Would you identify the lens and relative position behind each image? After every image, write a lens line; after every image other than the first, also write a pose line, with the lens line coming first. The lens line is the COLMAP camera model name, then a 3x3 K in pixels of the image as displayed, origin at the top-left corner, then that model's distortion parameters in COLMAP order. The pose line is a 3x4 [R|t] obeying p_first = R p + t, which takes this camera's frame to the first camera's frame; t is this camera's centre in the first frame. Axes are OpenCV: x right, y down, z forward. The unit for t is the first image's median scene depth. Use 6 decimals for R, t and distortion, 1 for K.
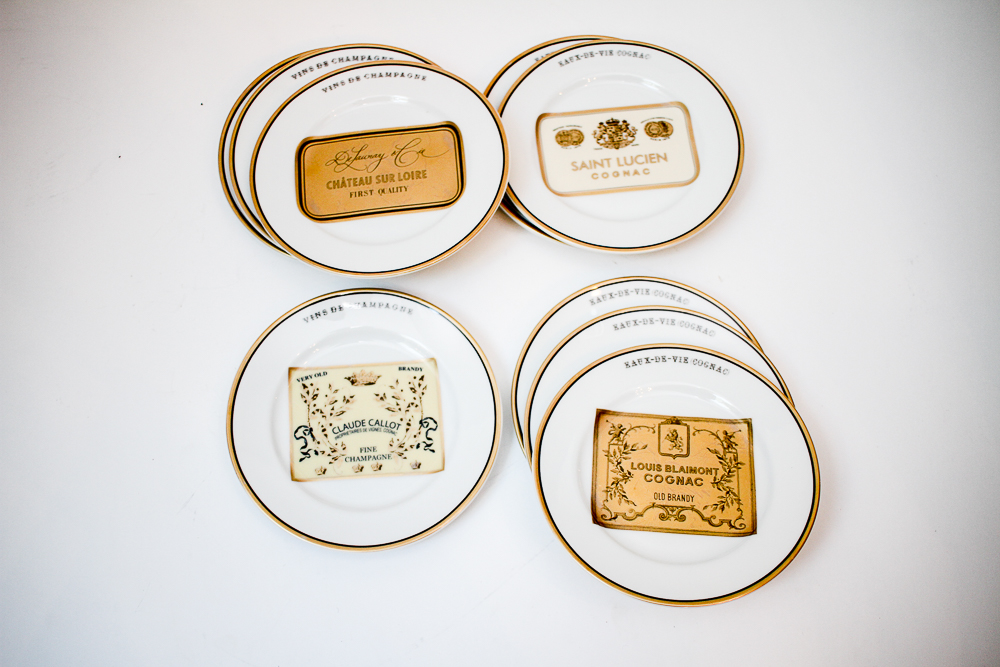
lens RADIAL K [[1160.9, 0, 502.3], [0, 1160.9, 333.6], [0, 0, 1]] dist [-0.056649, 0.000000]
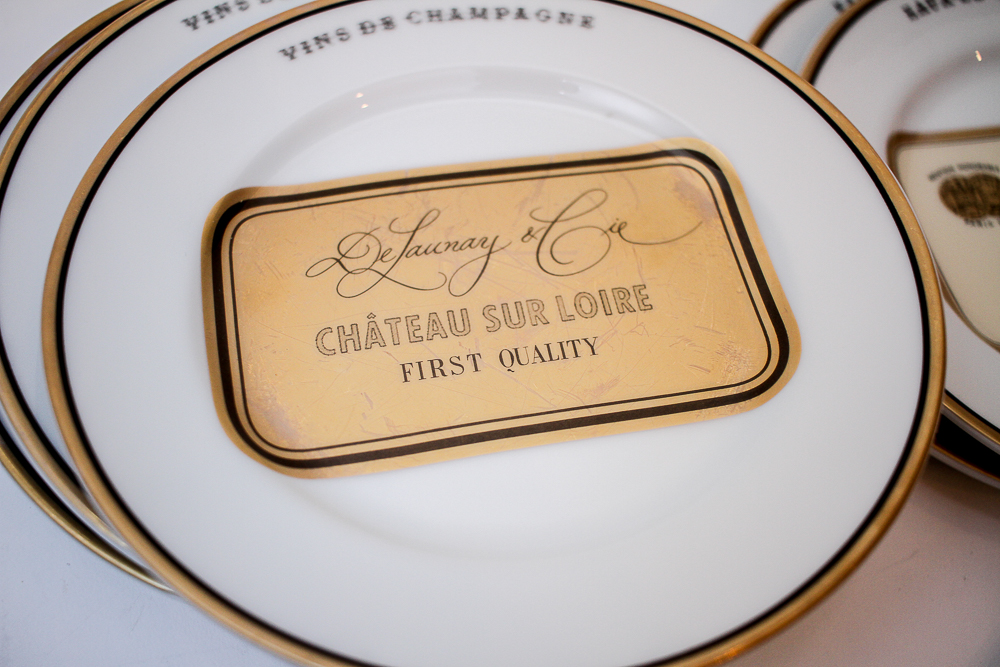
lens RADIAL K [[1160.9, 0, 497.1], [0, 1160.9, 331.9], [0, 0, 1]] dist [-0.056649, 0.000000]
pose [[0.991680, -0.023774, 0.126513, -0.142660], [0.041707, 0.989123, -0.141054, -0.087297], [-0.121784, 0.145157, 0.981885, 0.705878]]
